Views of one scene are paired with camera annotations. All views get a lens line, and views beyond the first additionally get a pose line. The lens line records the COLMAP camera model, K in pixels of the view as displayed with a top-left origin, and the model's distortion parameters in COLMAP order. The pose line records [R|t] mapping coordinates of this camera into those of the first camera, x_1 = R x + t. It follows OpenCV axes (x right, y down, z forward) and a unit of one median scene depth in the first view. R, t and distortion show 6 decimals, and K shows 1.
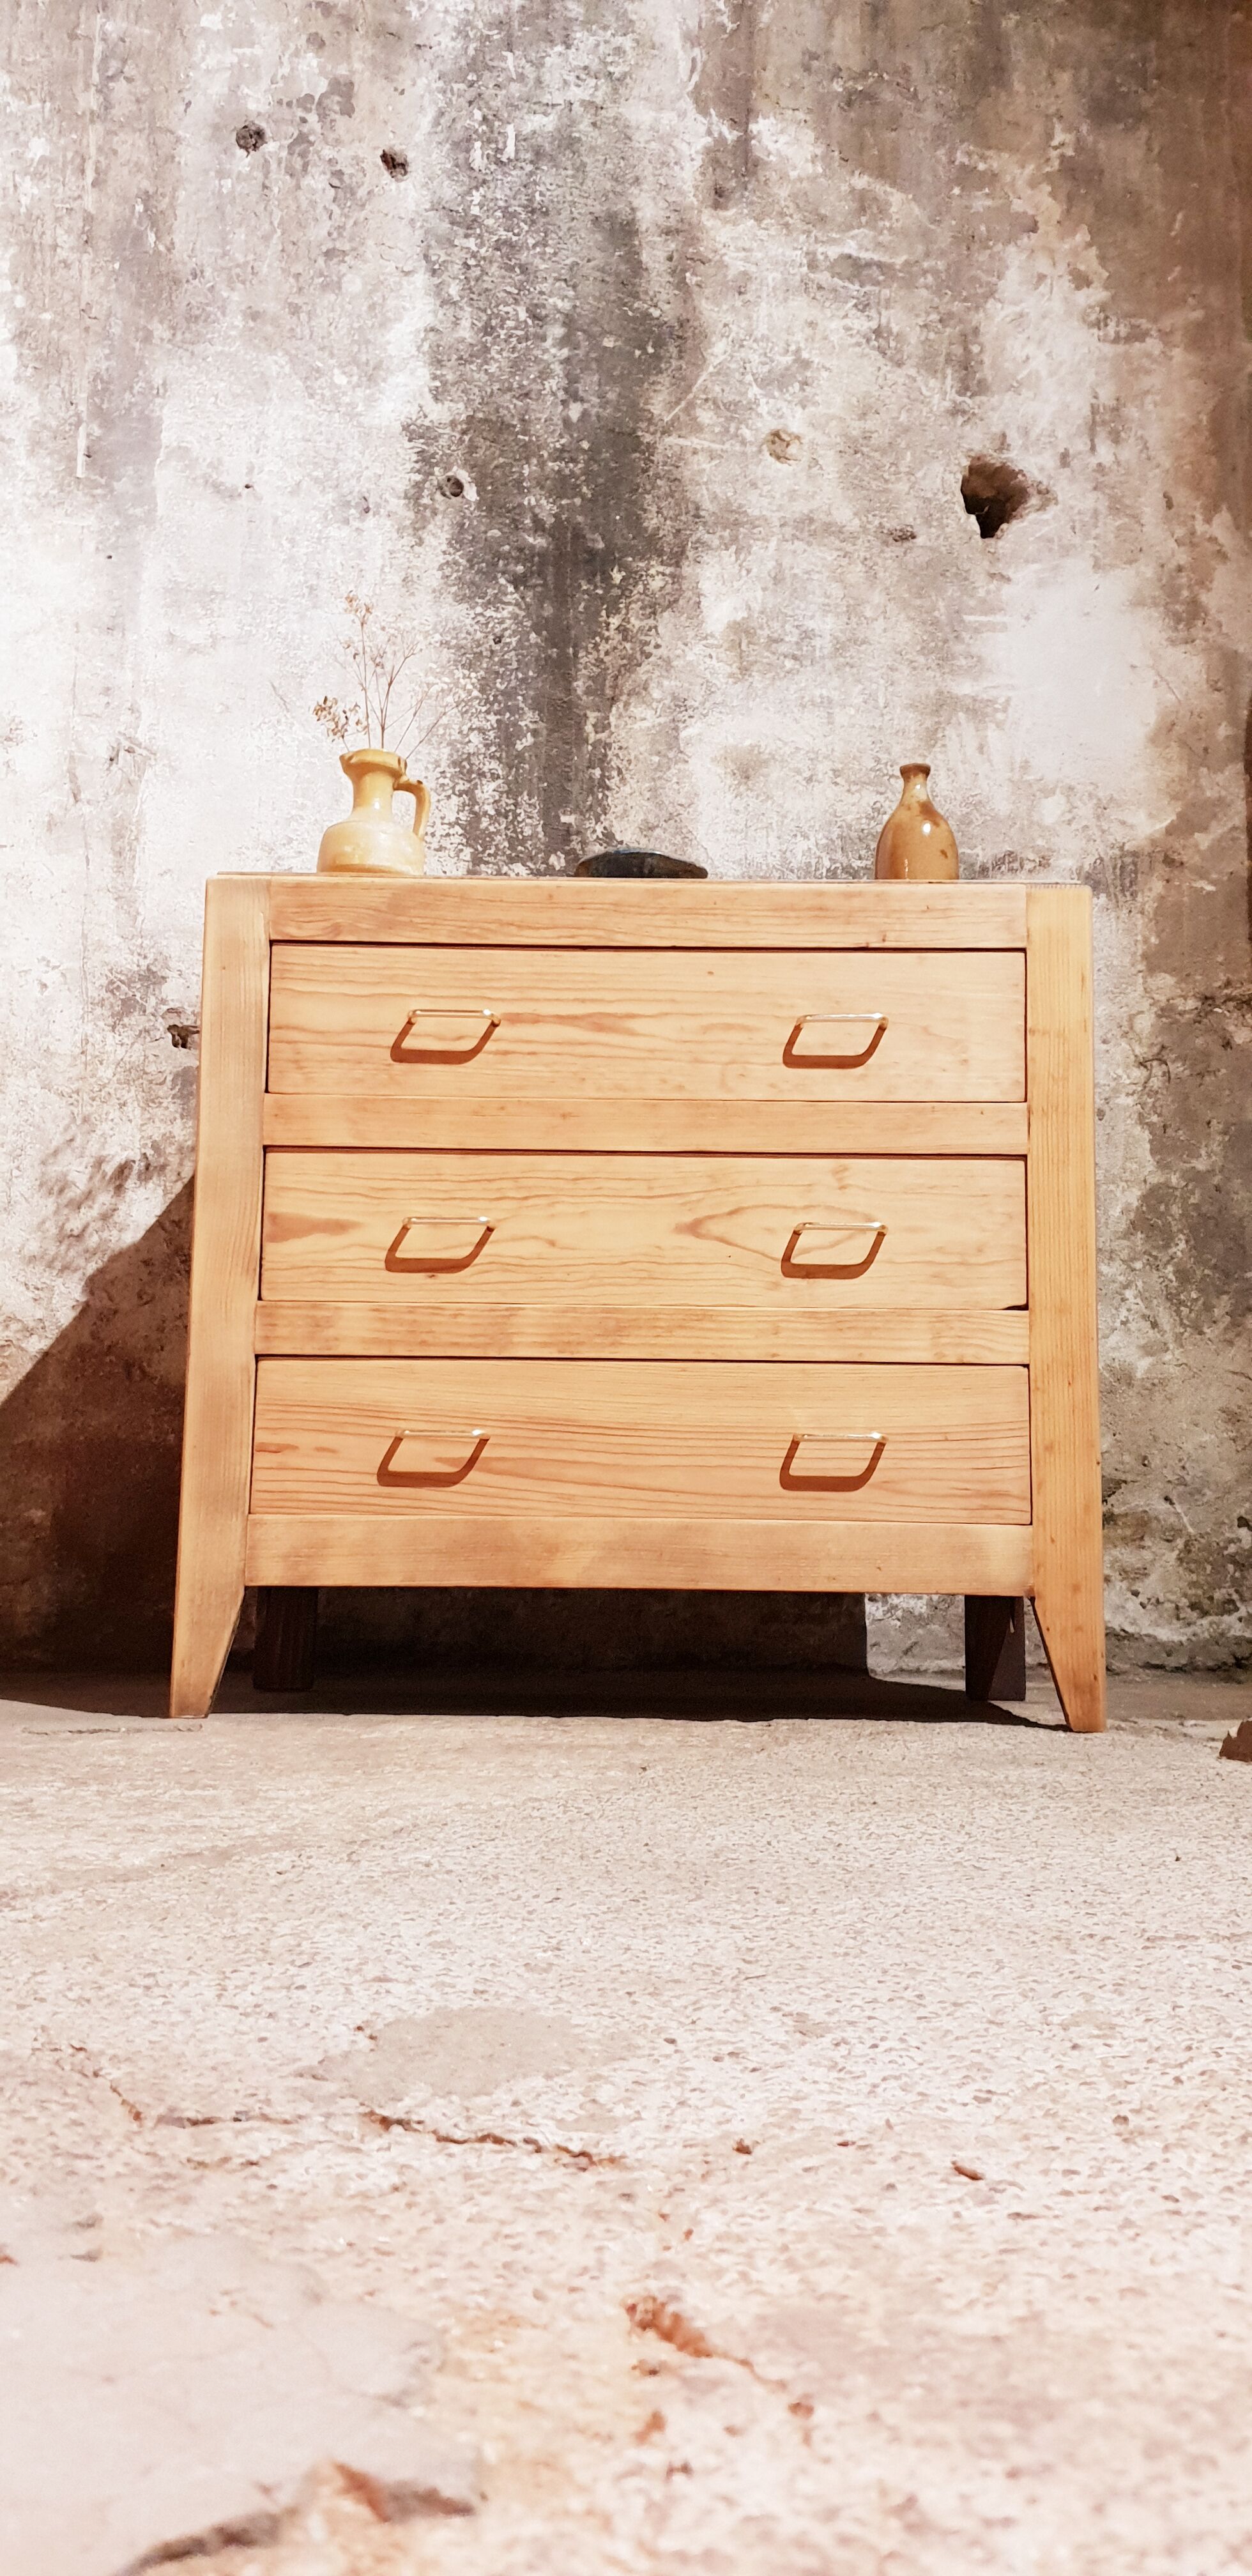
lens RADIAL K [[2011.9, 0, 636.8], [0, 2011.9, 1296.3], [0, 0, 1]] dist [0.023535, -0.019278]
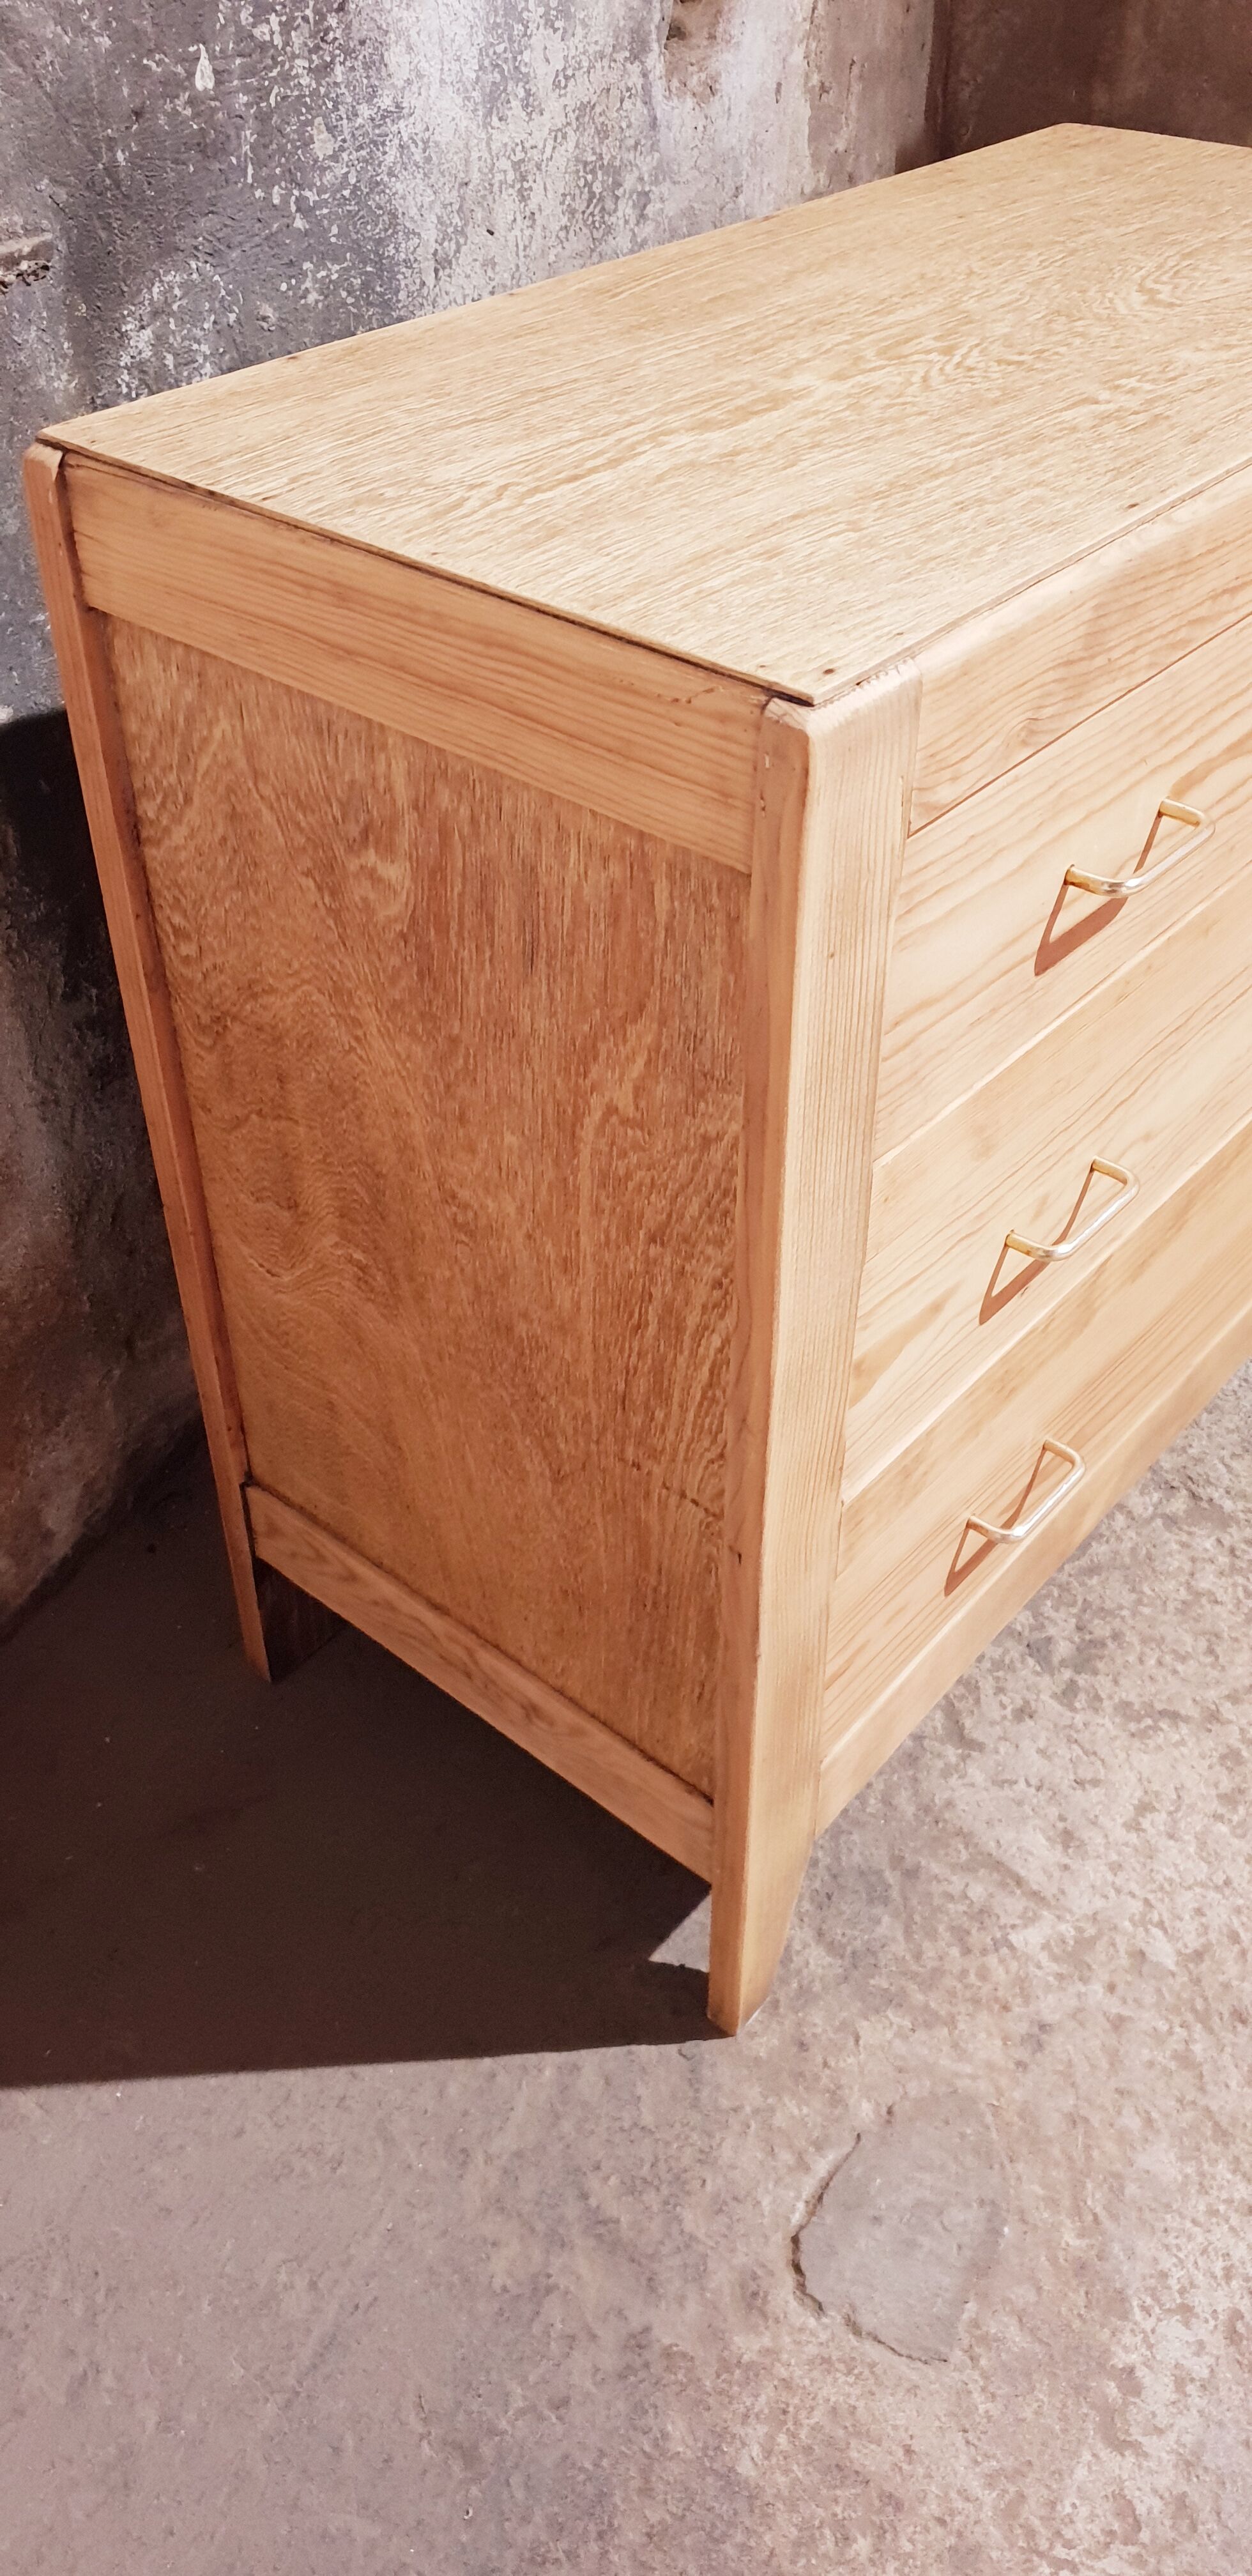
lens RADIAL K [[2011.9, 0, 655.3], [0, 2011.9, 1245.2], [0, 0, 1]] dist [0.023535, -0.019278]
pose [[0.635363, -0.497774, 0.590369, -0.360148], [-0.092914, 0.709682, 0.698369, -0.290036], [-0.766603, -0.498571, 0.404656, 0.651018]]
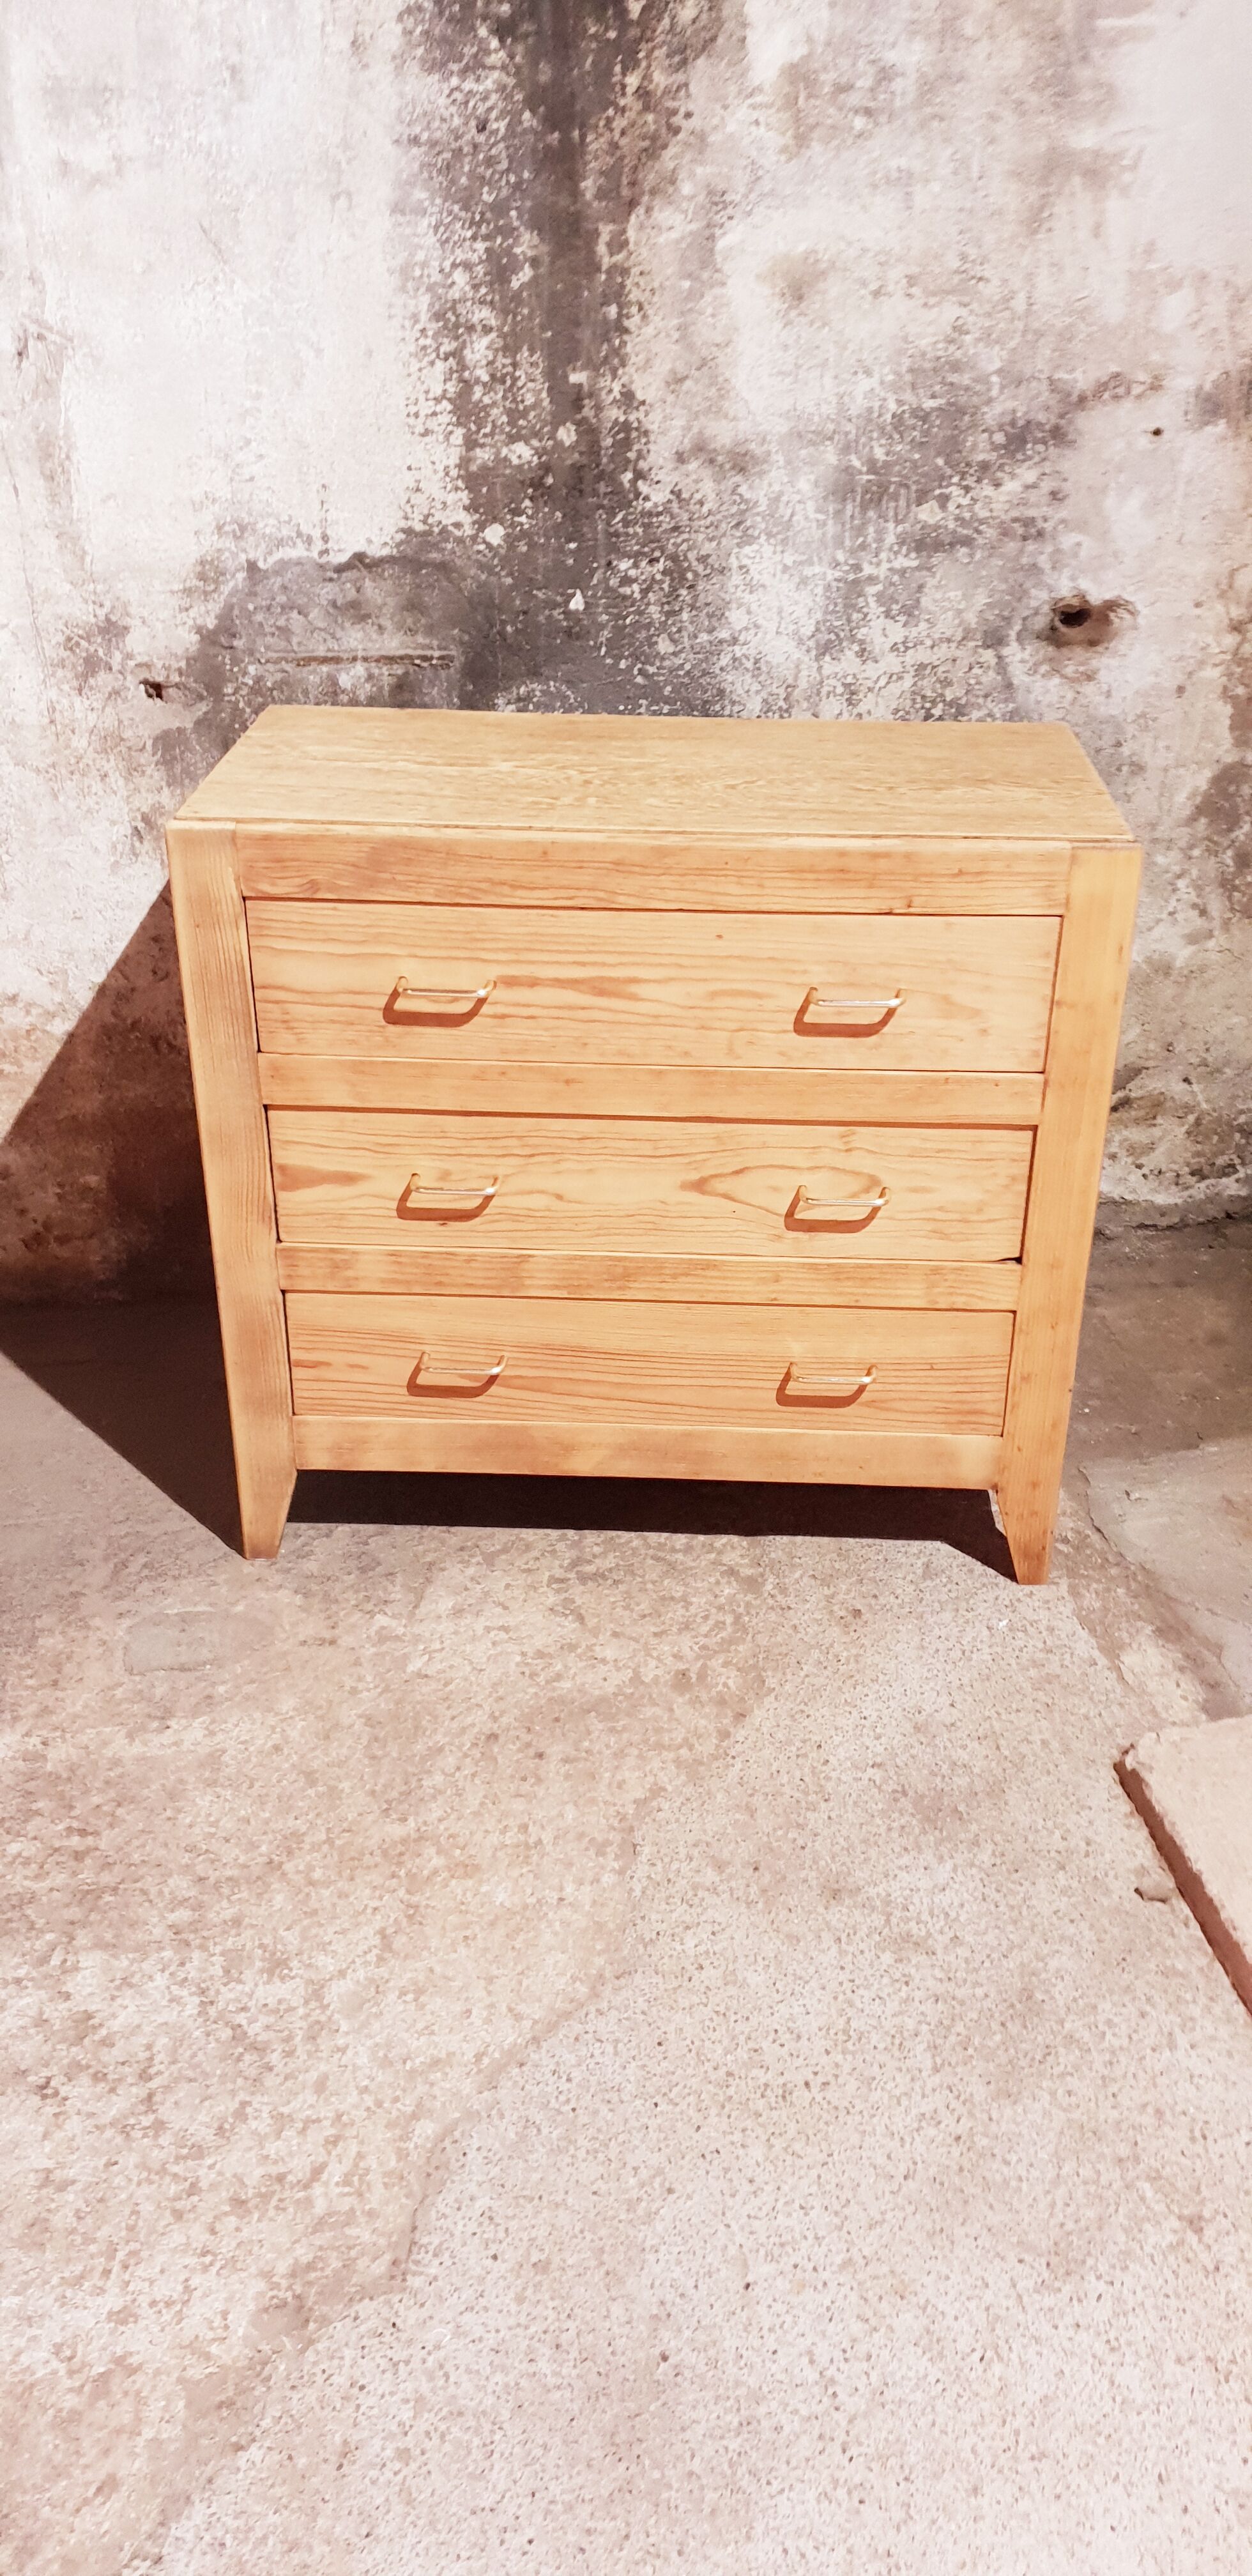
lens RADIAL K [[2011.9, 0, 677.9], [0, 2011.9, 1266.8], [0, 0, 1]] dist [0.023535, -0.019278]
pose [[0.999715, 0.013279, -0.019824, 0.028964], [0.001010, 0.806559, 0.591153, -0.450290], [0.023839, -0.591005, 0.806315, 0.122559]]
